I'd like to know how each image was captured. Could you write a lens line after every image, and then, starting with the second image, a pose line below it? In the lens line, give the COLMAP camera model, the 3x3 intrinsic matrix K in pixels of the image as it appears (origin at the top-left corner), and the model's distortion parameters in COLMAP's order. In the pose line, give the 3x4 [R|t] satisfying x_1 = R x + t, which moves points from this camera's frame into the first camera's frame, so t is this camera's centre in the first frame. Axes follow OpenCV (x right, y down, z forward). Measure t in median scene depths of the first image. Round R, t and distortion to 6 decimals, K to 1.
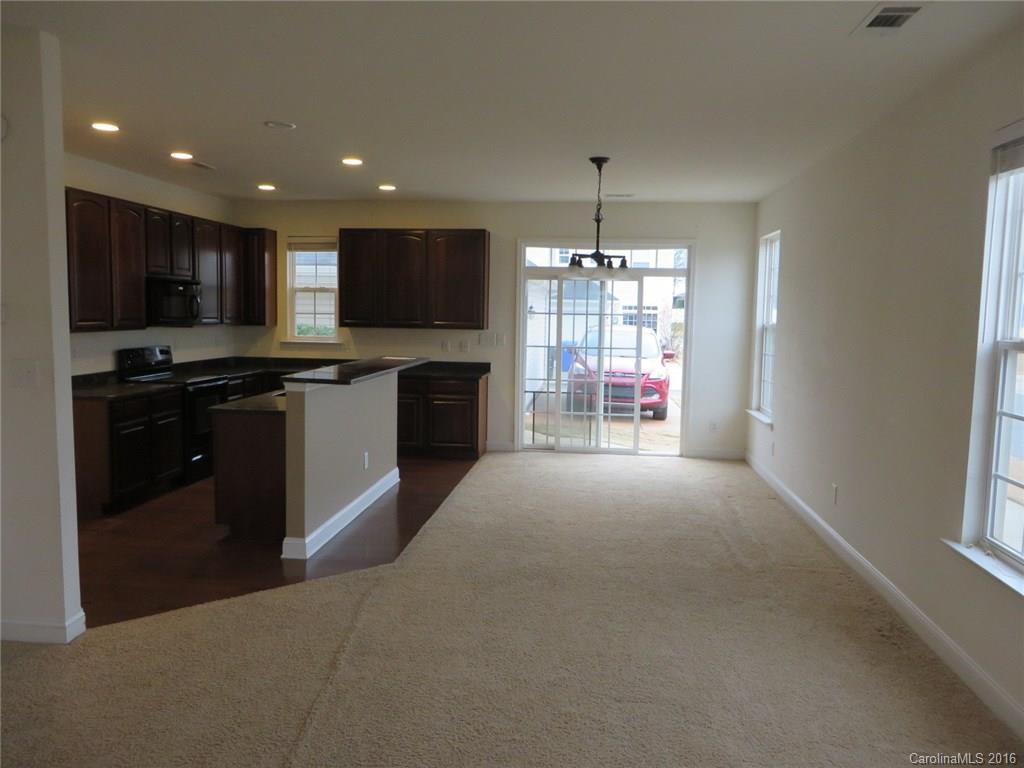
lens RADIAL K [[754.8, 0, 512.8], [0, 754.8, 382.1], [0, 0, 1]] dist [-0.001612, -0.004402]
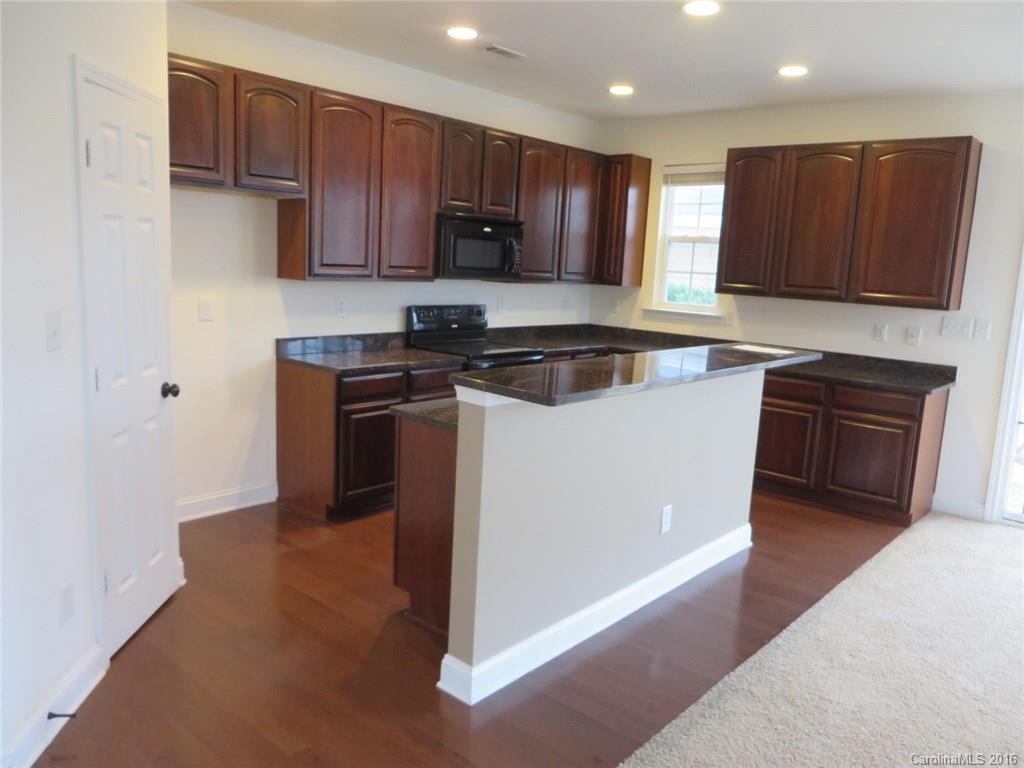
lens RADIAL K [[754.8, 0, 535.4], [0, 754.8, 371.8], [0, 0, 1]] dist [-0.001612, -0.004402]
pose [[0.825083, 0.111447, -0.553911, 0.027799], [-0.093696, 0.993768, 0.060381, -0.028328], [0.557188, 0.002080, 0.830383, 0.342463]]
